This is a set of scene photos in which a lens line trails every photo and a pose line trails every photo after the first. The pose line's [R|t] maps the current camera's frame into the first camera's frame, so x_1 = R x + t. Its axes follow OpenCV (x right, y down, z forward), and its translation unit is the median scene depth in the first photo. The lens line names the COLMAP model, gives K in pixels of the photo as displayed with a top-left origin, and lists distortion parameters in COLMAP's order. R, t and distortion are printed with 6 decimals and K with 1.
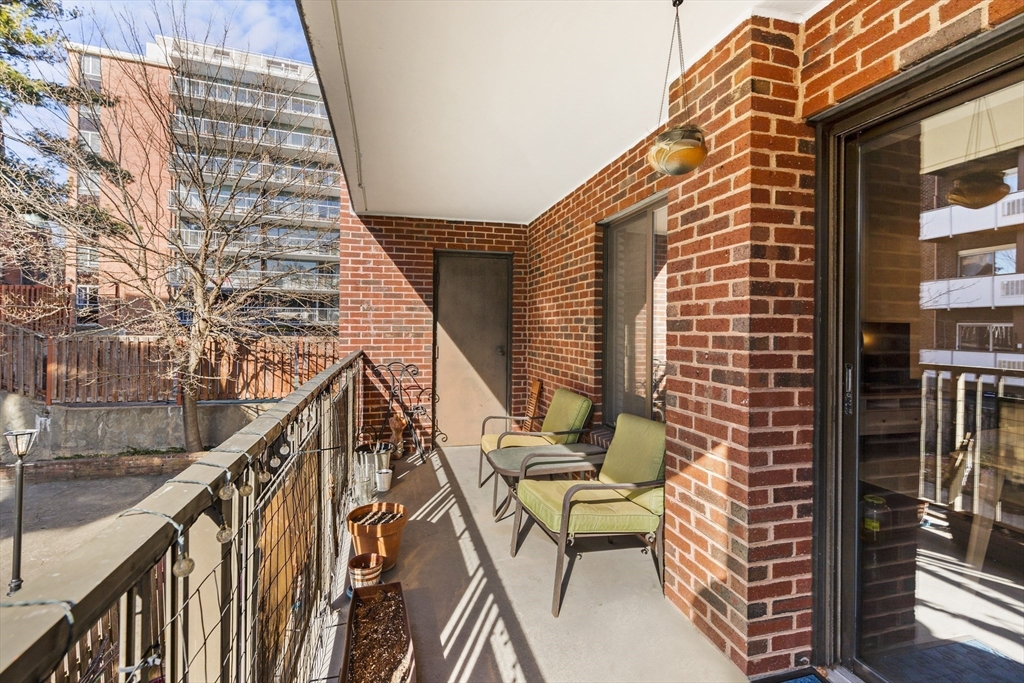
lens RADIAL K [[449.9, 0, 512.4], [0, 449.9, 325.2], [0, 0, 1]] dist [-0.000461, -0.000063]
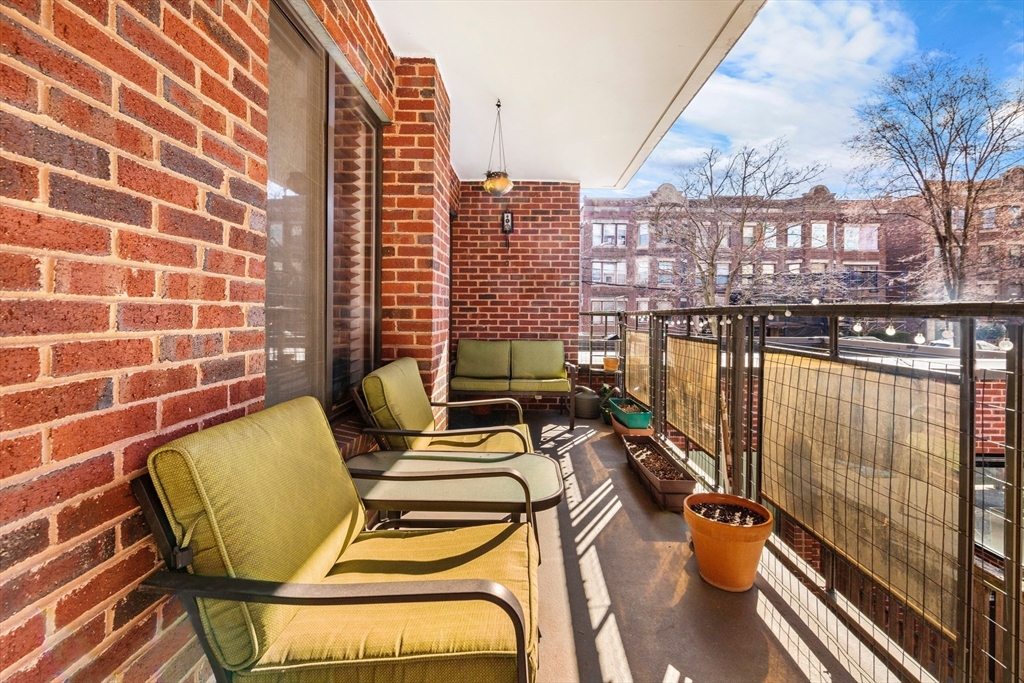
lens RADIAL K [[449.9, 0, 512.4], [0, 449.9, 325.2], [0, 0, 1]] dist [-0.000461, -0.000063]
pose [[-0.954727, -0.006223, 0.297417, -0.196375], [-0.005122, 0.999977, 0.004481, 0.129579], [-0.297438, 0.002755, -0.954737, 1.842475]]
